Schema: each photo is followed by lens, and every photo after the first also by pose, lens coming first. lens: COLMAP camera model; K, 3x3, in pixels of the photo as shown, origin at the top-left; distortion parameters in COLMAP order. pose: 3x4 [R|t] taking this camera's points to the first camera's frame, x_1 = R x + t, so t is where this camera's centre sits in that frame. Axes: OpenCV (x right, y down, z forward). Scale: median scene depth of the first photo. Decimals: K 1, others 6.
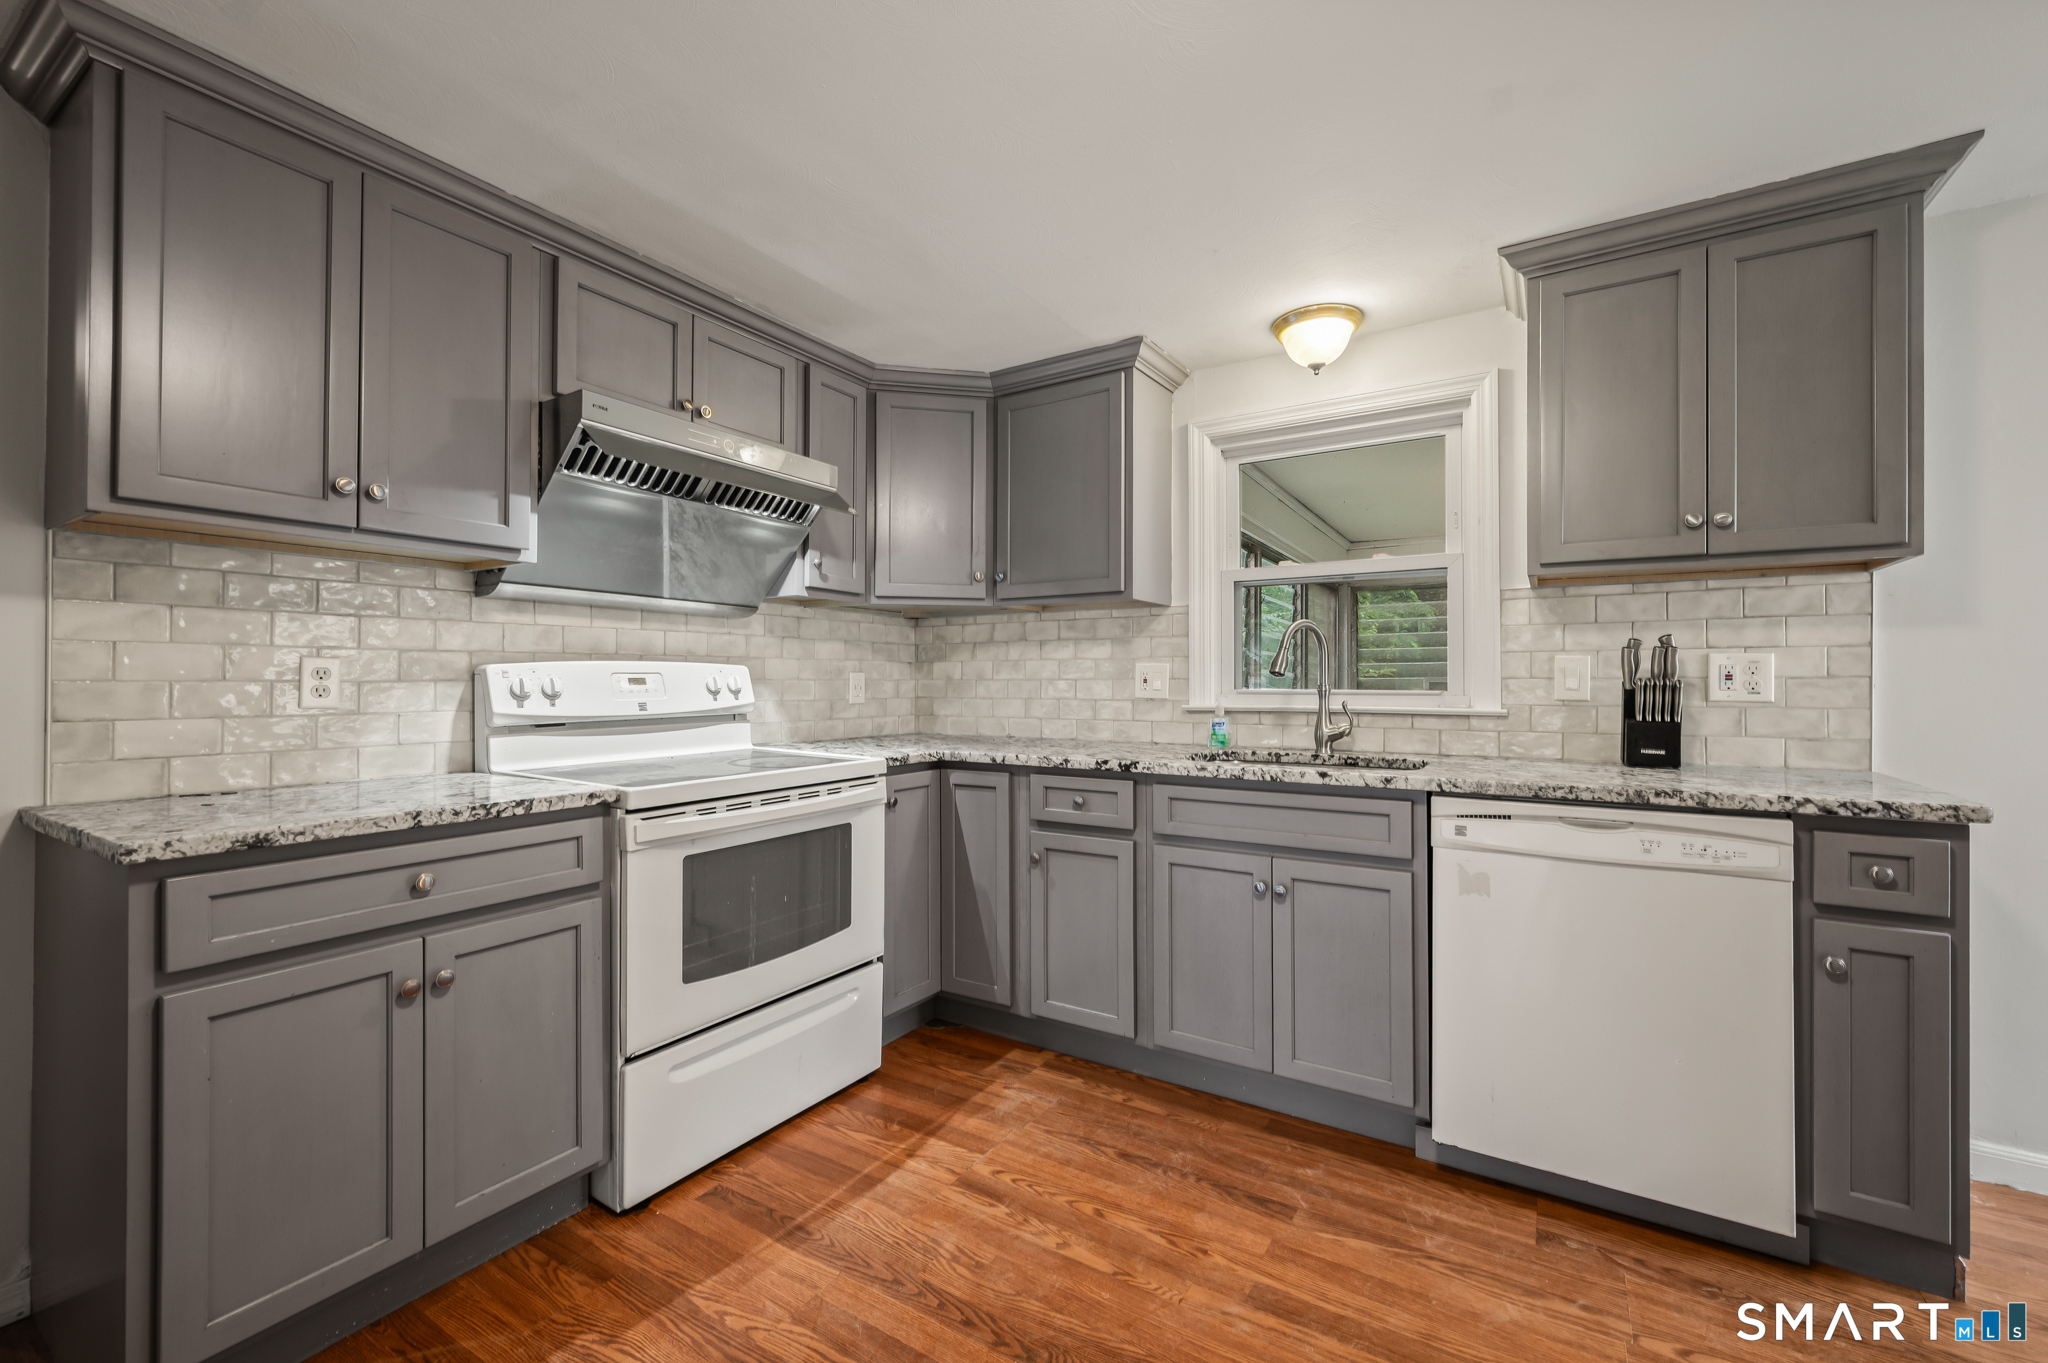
lens RADIAL K [[820.5, 0, 1073.0], [0, 820.5, 677.4], [0, 0, 1]] dist [0.000892, -0.000173]
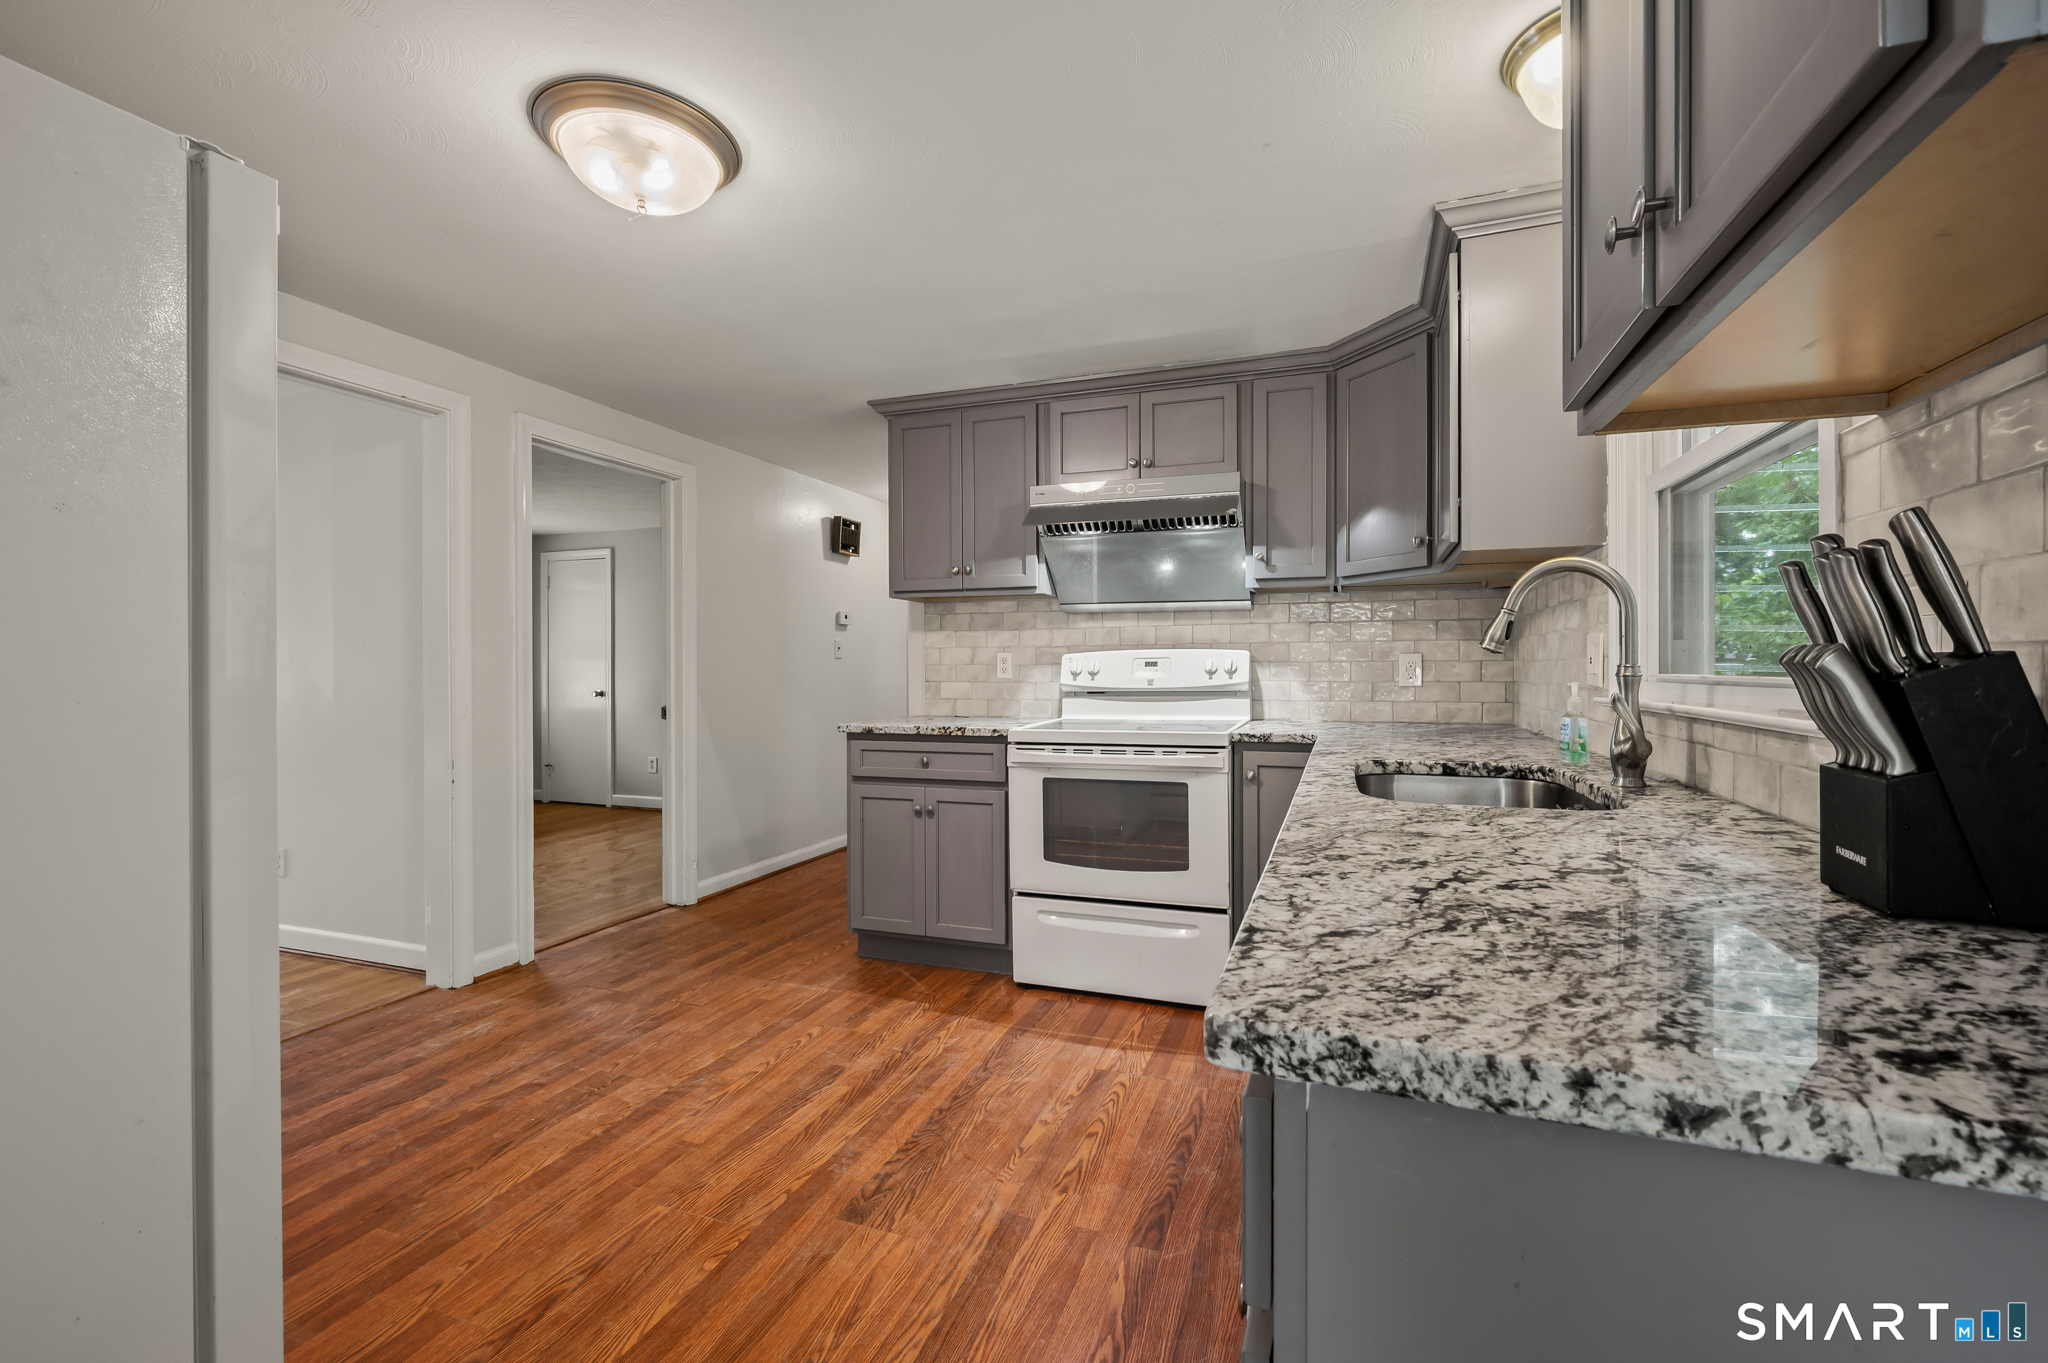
lens RADIAL K [[888.3, 0, 1040.6], [0, 888.3, 676.6], [0, 0, 1]] dist [0.000068, -0.000012]
pose [[0.192060, 0.008474, -0.981347, 0.950737], [0.007748, 0.999918, 0.010151, 0.009777], [0.981353, -0.009553, 0.191979, 0.554222]]
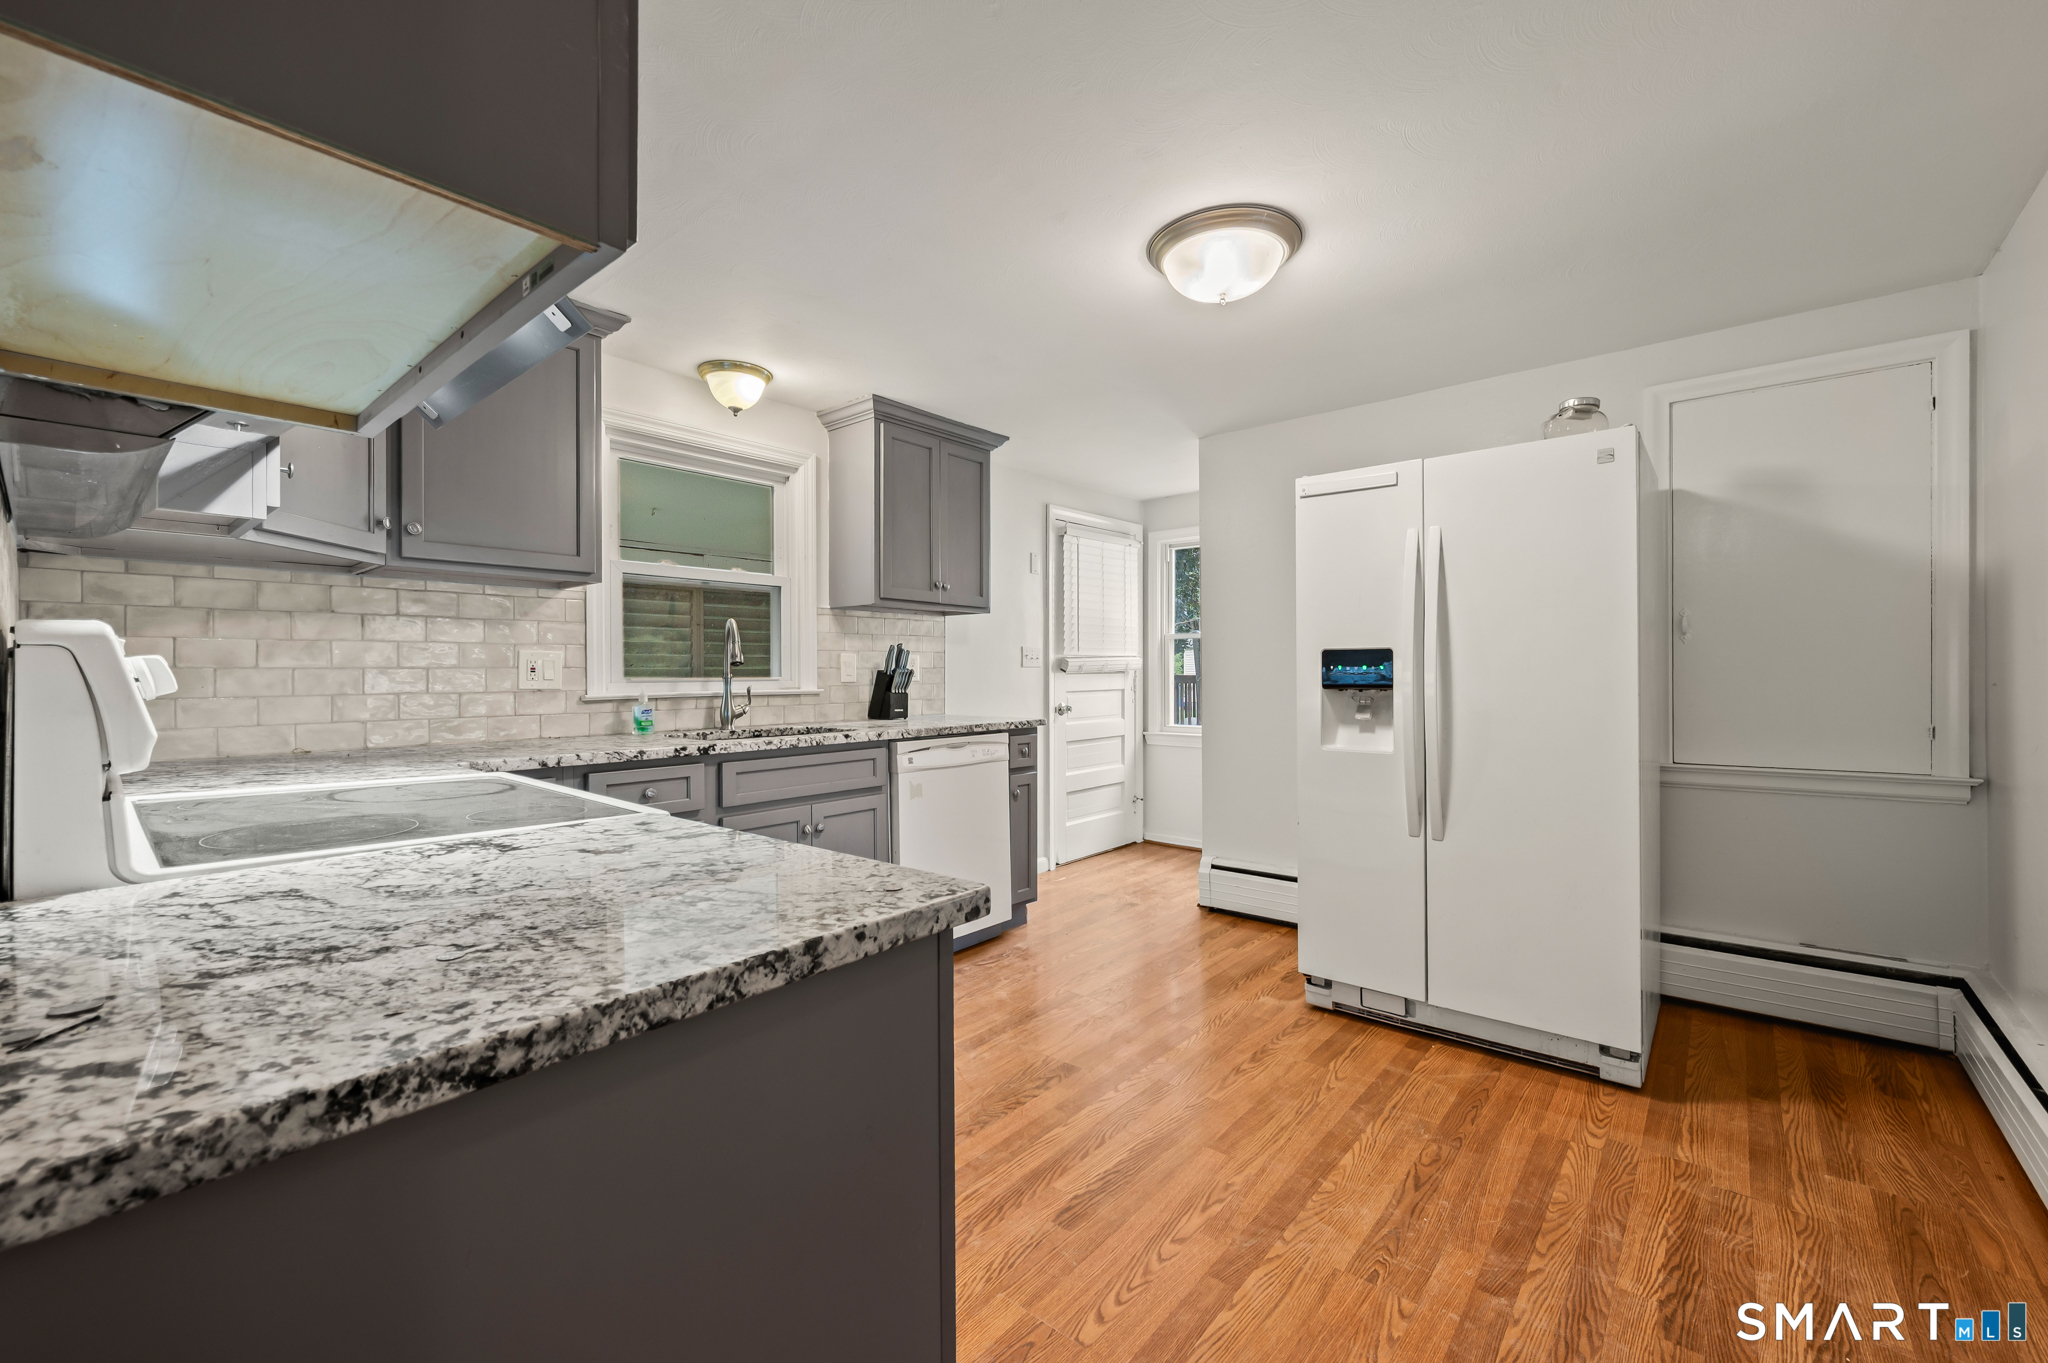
lens RADIAL K [[850.2, 0, 1023.4], [0, 850.2, 671.4], [0, 0, 1]] dist [0.001257, -0.000178]
pose [[0.150994, 0.000425, 0.988535, -0.966317], [-0.000544, 1.000000, -0.000347, 0.007684], [-0.988535, -0.000485, 0.150994, 0.432132]]
